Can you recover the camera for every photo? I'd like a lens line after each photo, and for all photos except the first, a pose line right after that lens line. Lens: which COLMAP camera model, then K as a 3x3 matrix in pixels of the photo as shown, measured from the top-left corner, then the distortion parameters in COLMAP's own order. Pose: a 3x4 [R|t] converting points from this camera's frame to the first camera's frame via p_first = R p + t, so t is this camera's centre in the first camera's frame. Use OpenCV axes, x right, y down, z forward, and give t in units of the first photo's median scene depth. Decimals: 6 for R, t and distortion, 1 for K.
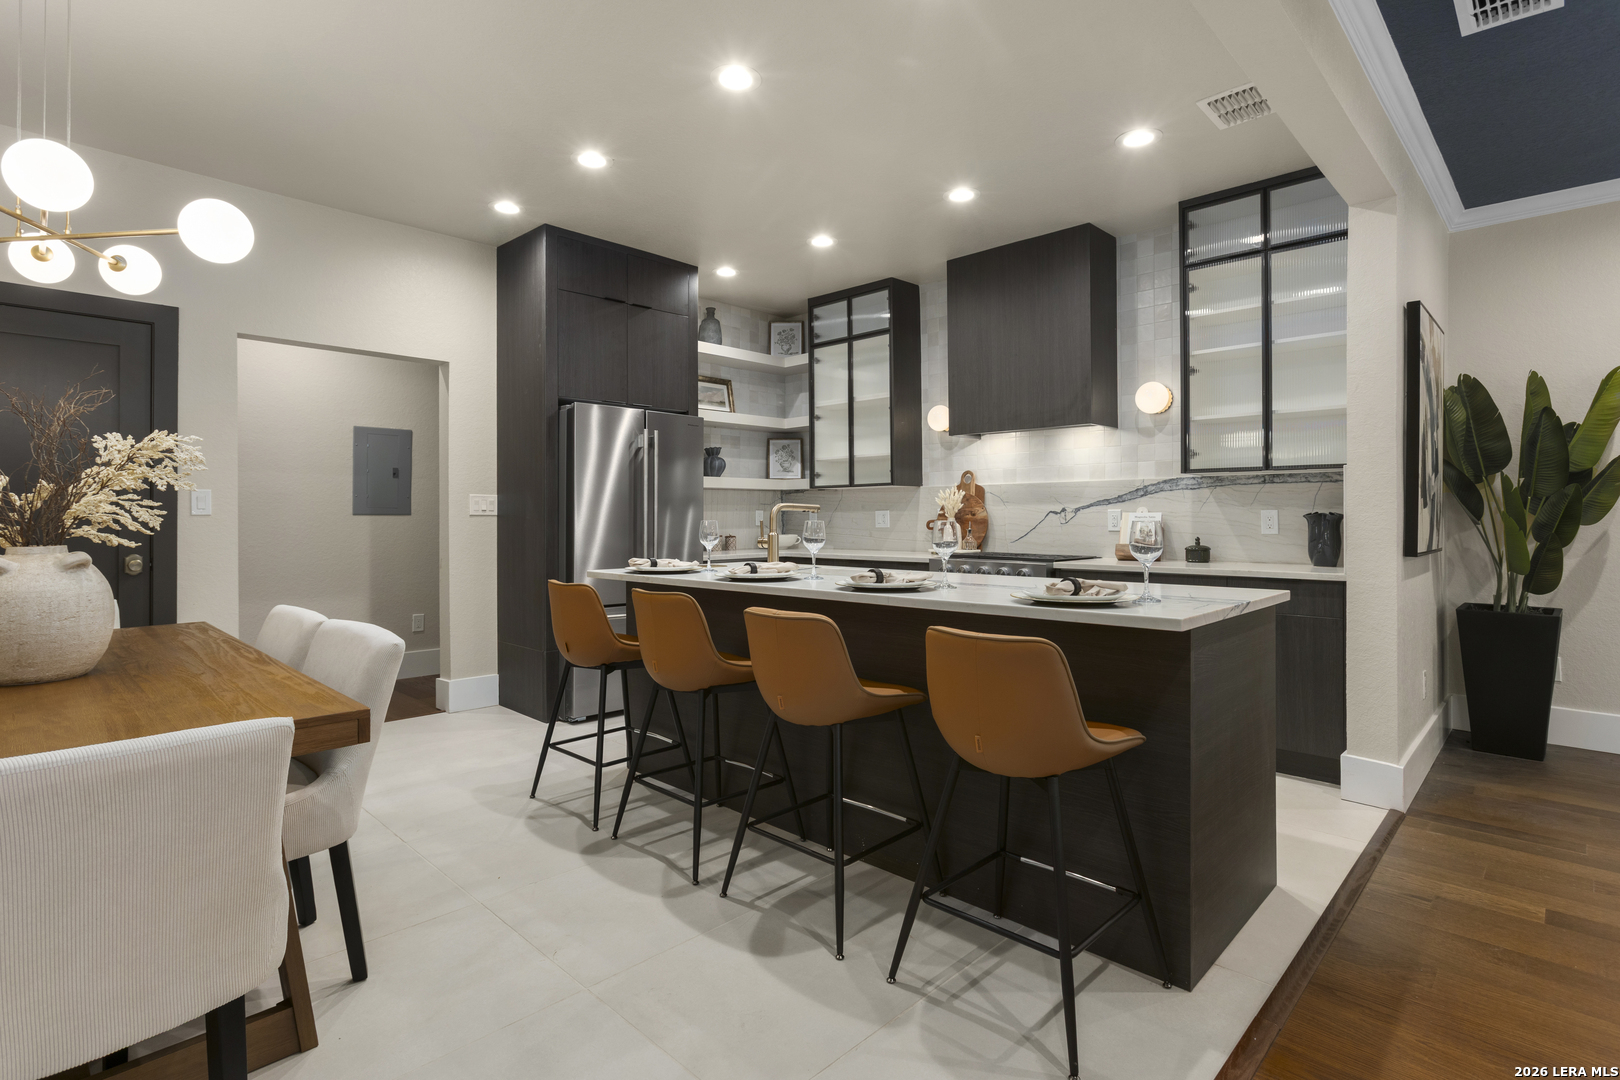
lens RADIAL K [[807.3, 0, 809.1], [0, 807.3, 515.8], [0, 0, 1]] dist [-0.016681, 0.001081]
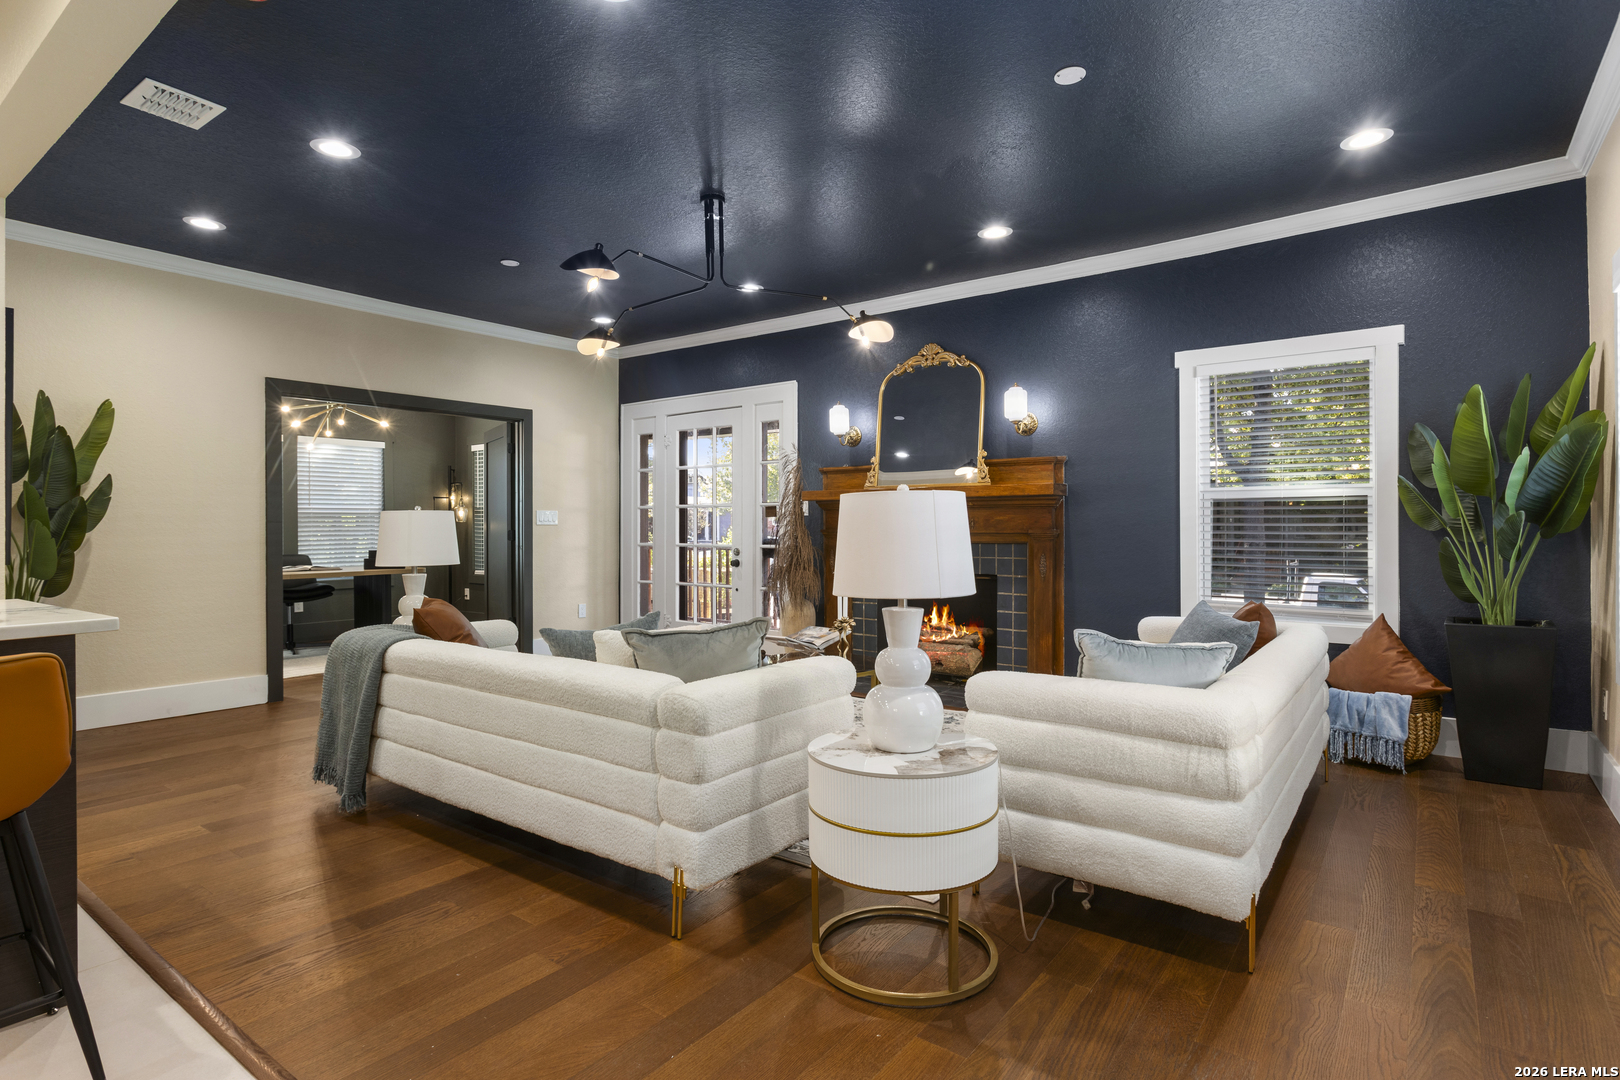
lens RADIAL K [[883.7, 0, 810.0], [0, 883.7, 540.0], [0, 0, 1]] dist [-0.000605, 0.000357]
pose [[-0.145624, -0.014003, 0.989241, -0.306472], [0.005479, 0.999873, 0.014960, 0.006089], [-0.989325, 0.007599, -0.145529, 0.107294]]
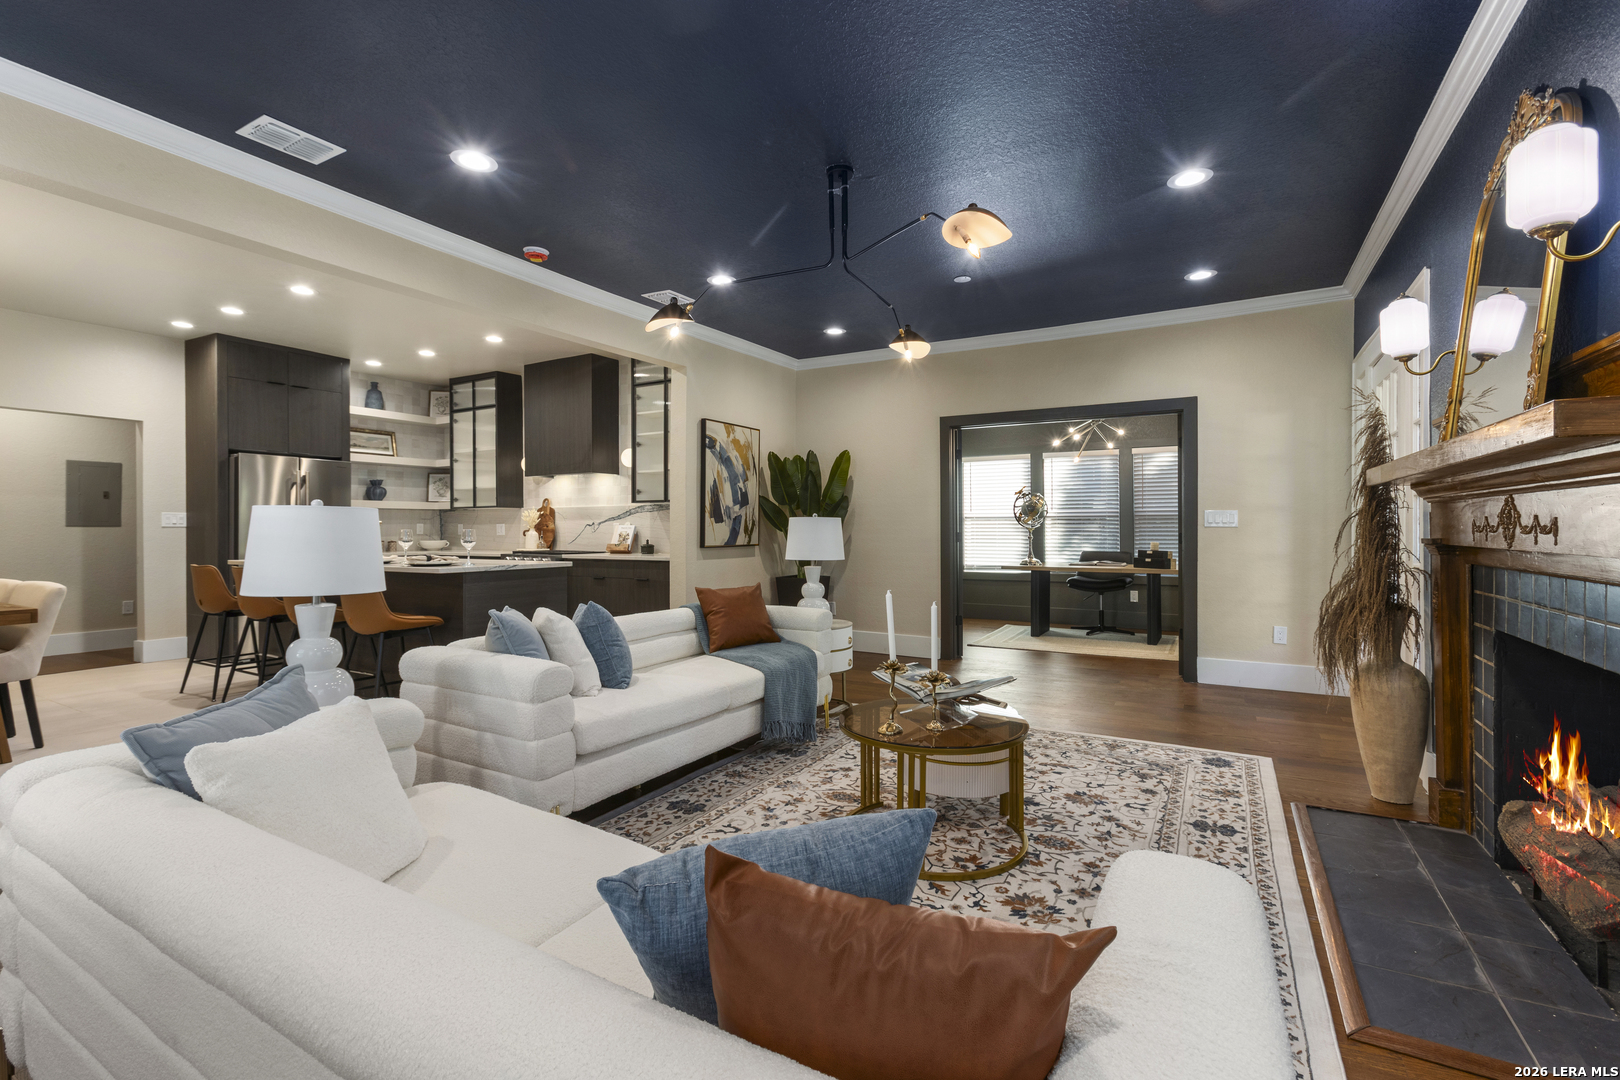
lens RADIAL K [[735.8, 0, 809.3], [0, 735.8, 532.4], [0, 0, 1]] dist [-0.001082, 0.000972]
pose [[0.969752, -0.001613, 0.244087, 0.349103], [0.000545, 0.999990, 0.004446, 0.003699], [-0.244092, -0.004178, 0.969743, -0.512890]]
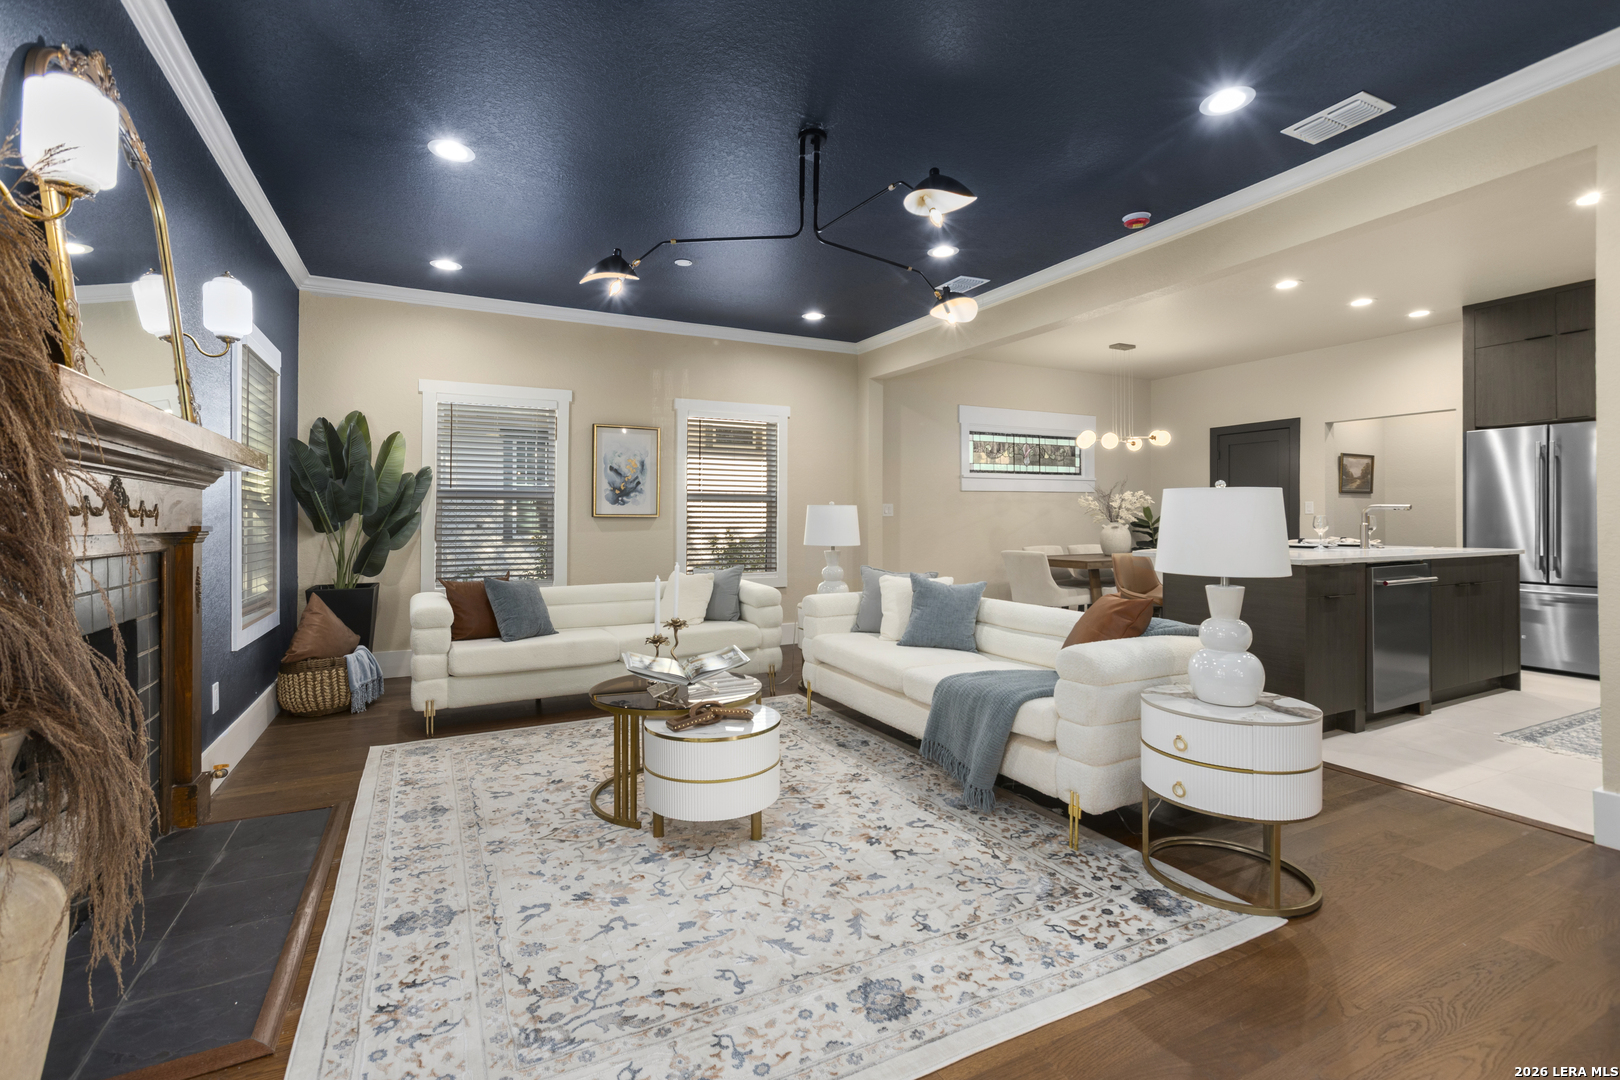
lens RADIAL K [[735.8, 0, 809.3], [0, 735.8, 532.4], [0, 0, 1]] dist [-0.001082, 0.000972]
pose [[-0.328777, 0.015525, -0.944280, 1.101696], [0.002452, 0.999876, 0.015585, 0.009825], [0.944404, 0.002808, -0.328774, 0.295398]]
